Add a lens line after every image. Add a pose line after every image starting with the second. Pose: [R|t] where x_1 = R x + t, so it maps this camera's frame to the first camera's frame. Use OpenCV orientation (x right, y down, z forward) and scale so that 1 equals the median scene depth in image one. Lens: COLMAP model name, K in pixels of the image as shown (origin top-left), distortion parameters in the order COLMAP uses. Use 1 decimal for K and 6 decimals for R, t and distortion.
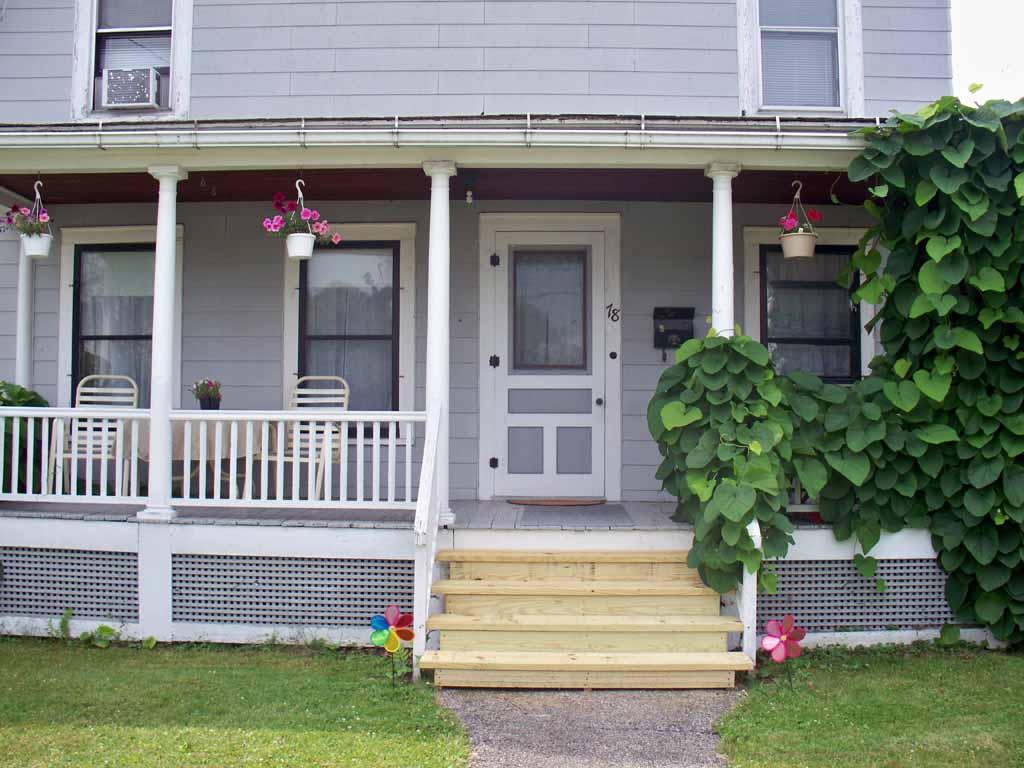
lens RADIAL K [[1080.6, 0, 512.0], [0, 1080.6, 384.0], [0, 0, 1]] dist [-0.206169, 0.263585]
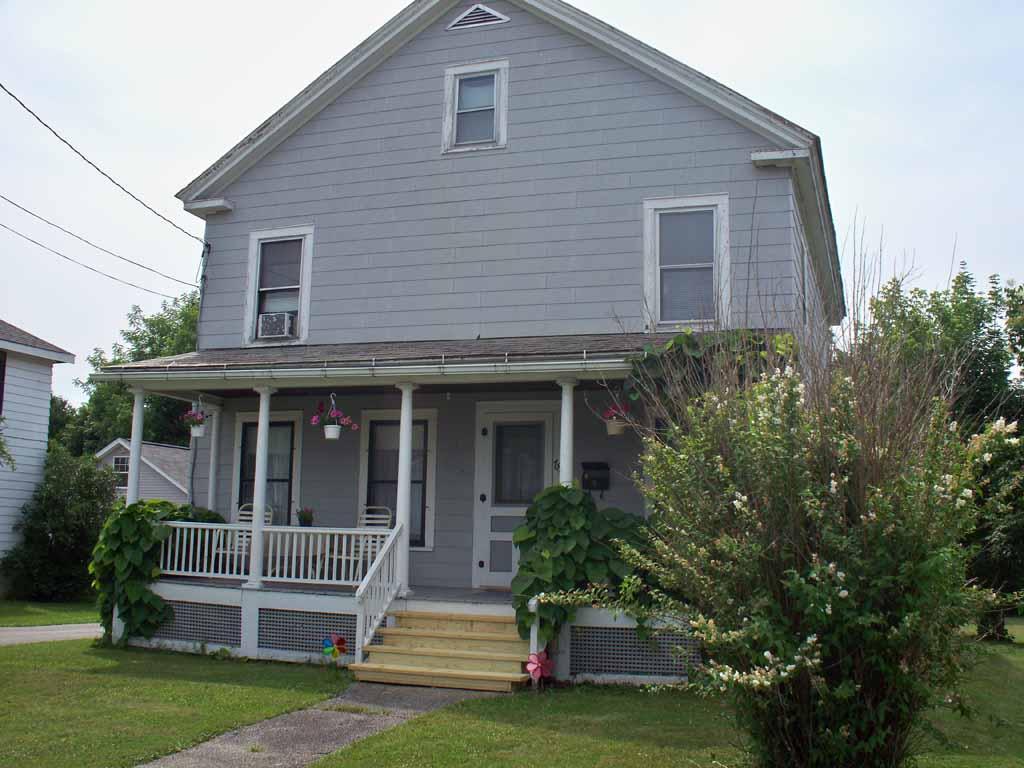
lens RADIAL K [[1080.6, 0, 512.0], [0, 1080.6, 384.0], [0, 0, 1]] dist [-0.206169, 0.263585]
pose [[0.954669, -0.026265, -0.296508, 0.582351], [-0.006614, 0.993982, -0.109343, -0.017720], [0.297596, 0.106348, 0.948750, -0.554369]]
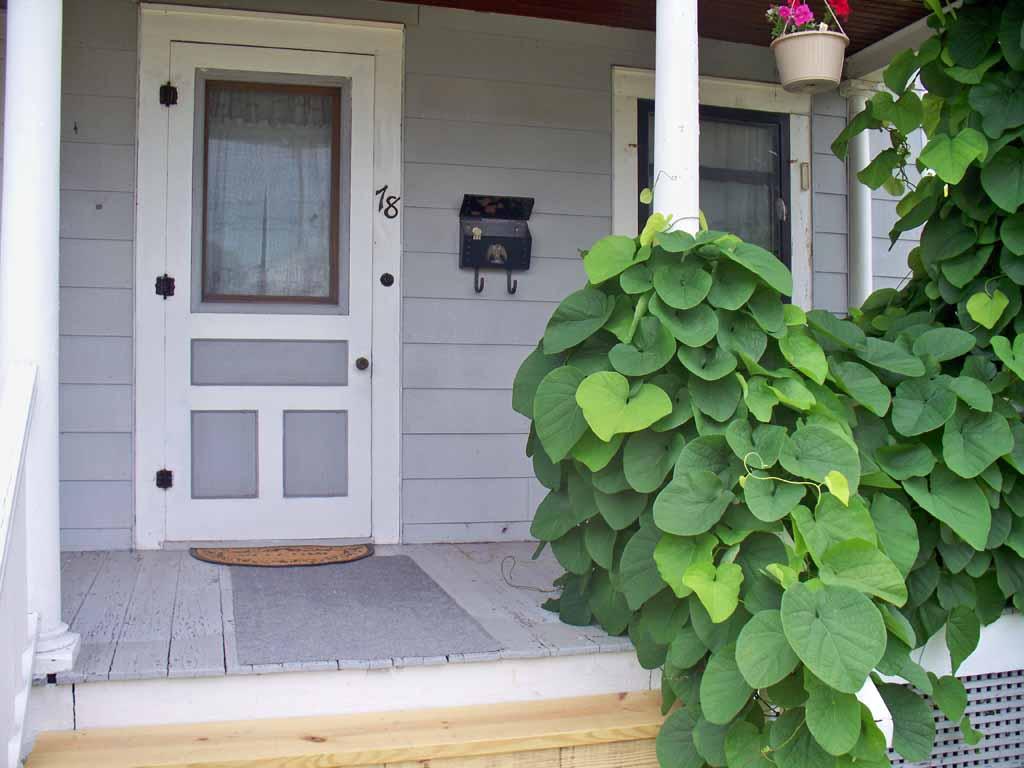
lens RADIAL K [[1080.6, 0, 512.0], [0, 1080.6, 384.0], [0, 0, 1]] dist [-0.206169, 0.263585]
pose [[0.952096, 0.000122, 0.305800, -0.015784], [-0.013371, 0.999060, 0.041232, 0.003605], [-0.305508, -0.043346, 0.951202, 0.551160]]
